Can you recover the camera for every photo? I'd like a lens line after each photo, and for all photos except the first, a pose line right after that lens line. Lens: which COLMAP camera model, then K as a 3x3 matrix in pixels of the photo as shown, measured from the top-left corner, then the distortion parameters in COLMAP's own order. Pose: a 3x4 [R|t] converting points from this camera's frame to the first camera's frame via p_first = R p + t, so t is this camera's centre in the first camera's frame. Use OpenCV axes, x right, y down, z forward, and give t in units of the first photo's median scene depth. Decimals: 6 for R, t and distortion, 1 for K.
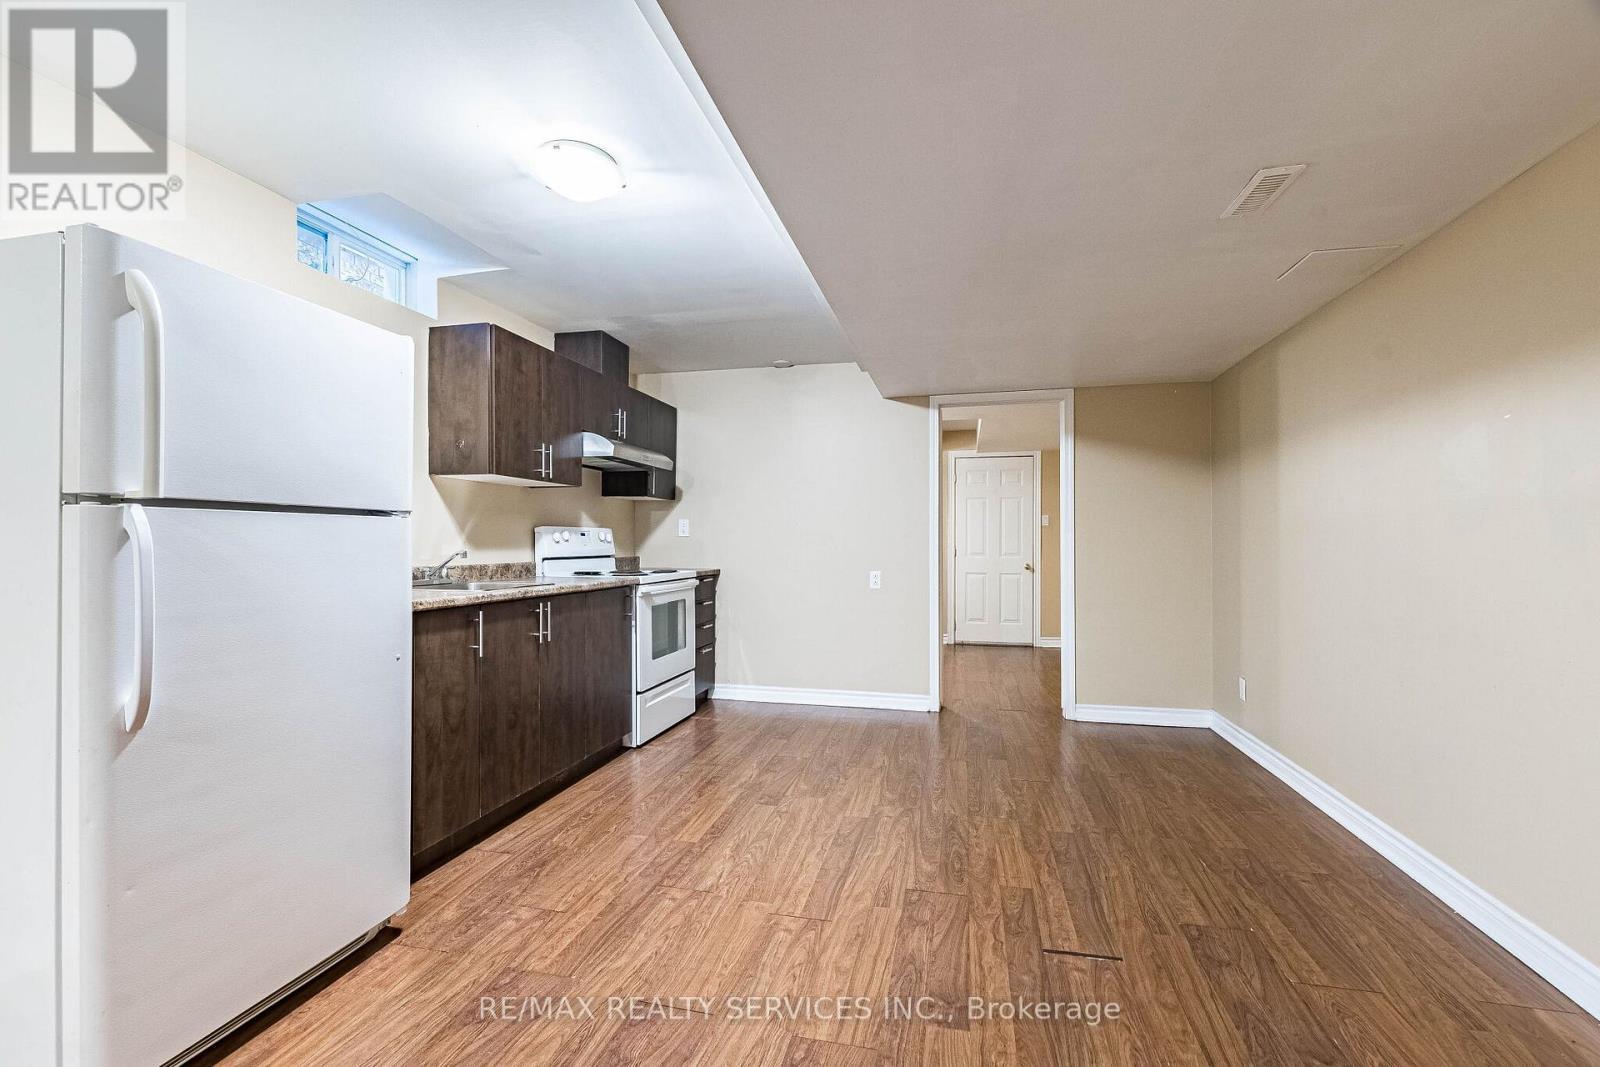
lens RADIAL K [[695.0, 0, 797.4], [0, 695.0, 546.9], [0, 0, 1]] dist [0.000479, -0.000169]
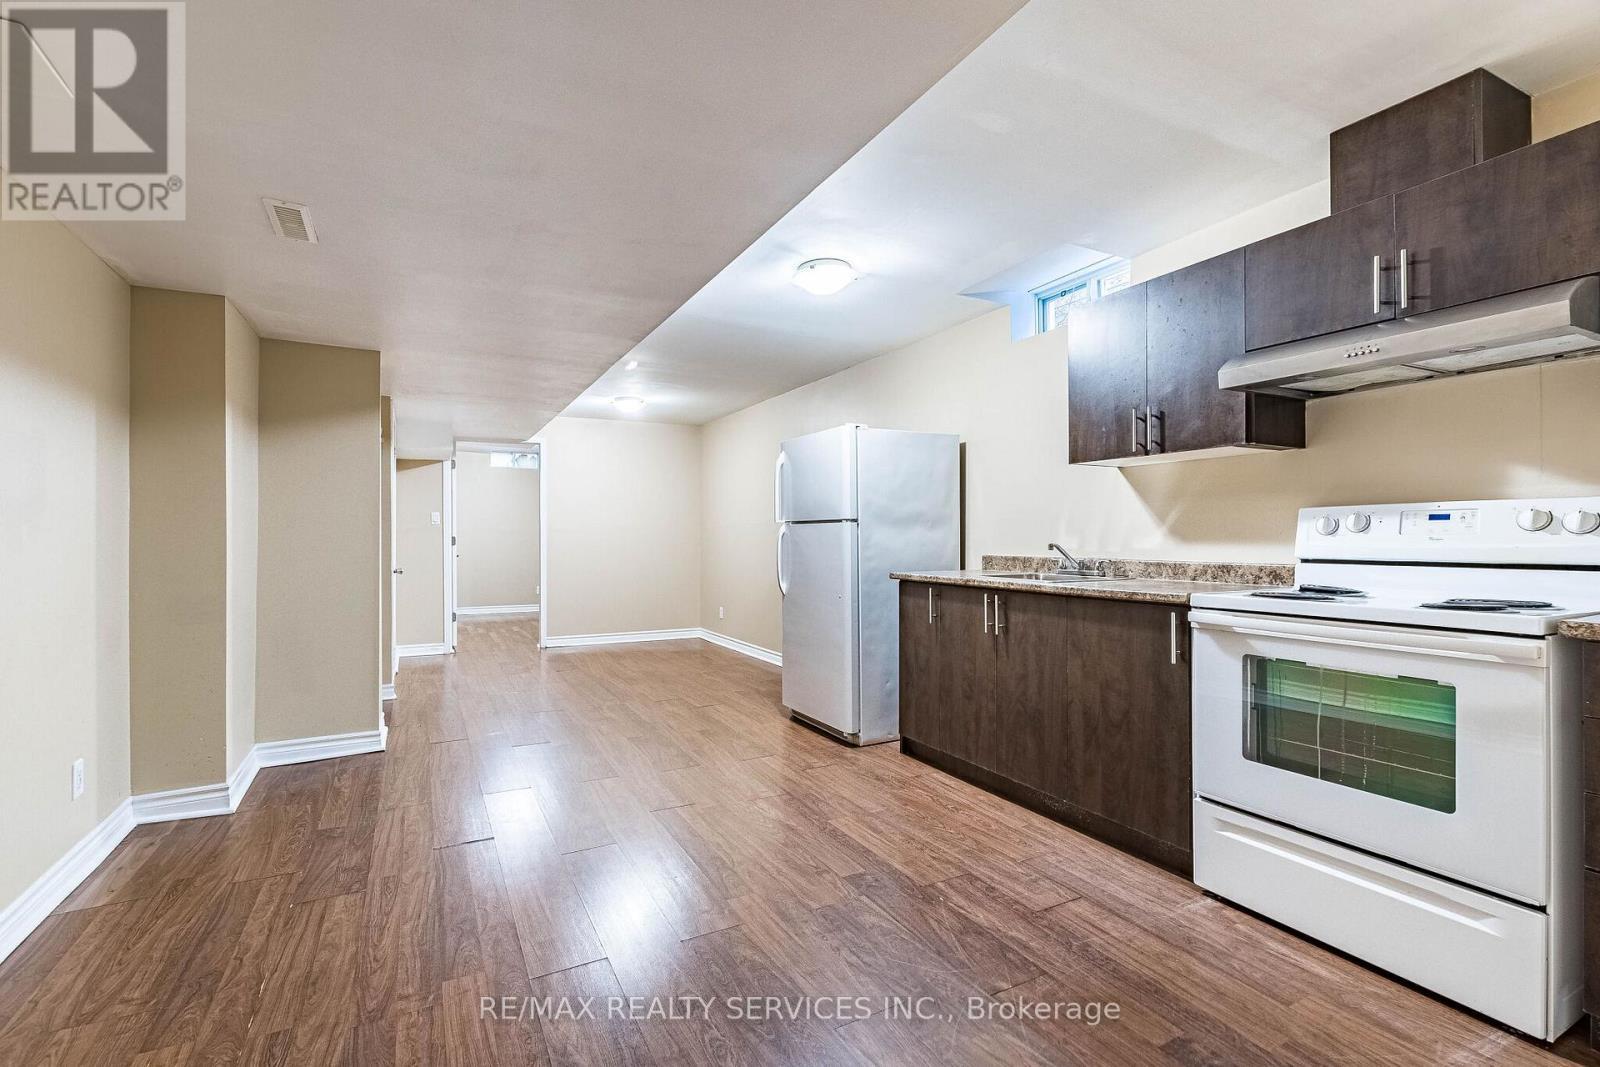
lens RADIAL K [[763.2, 0, 800.0], [0, 763.2, 533.5], [0, 0, 1]] dist [-0.001598, -0.000500]
pose [[-0.758380, -0.000576, -0.651812, 0.577817], [-0.001584, 0.999998, 0.000959, -0.010181], [0.651811, 0.001760, -0.758380, 1.669124]]
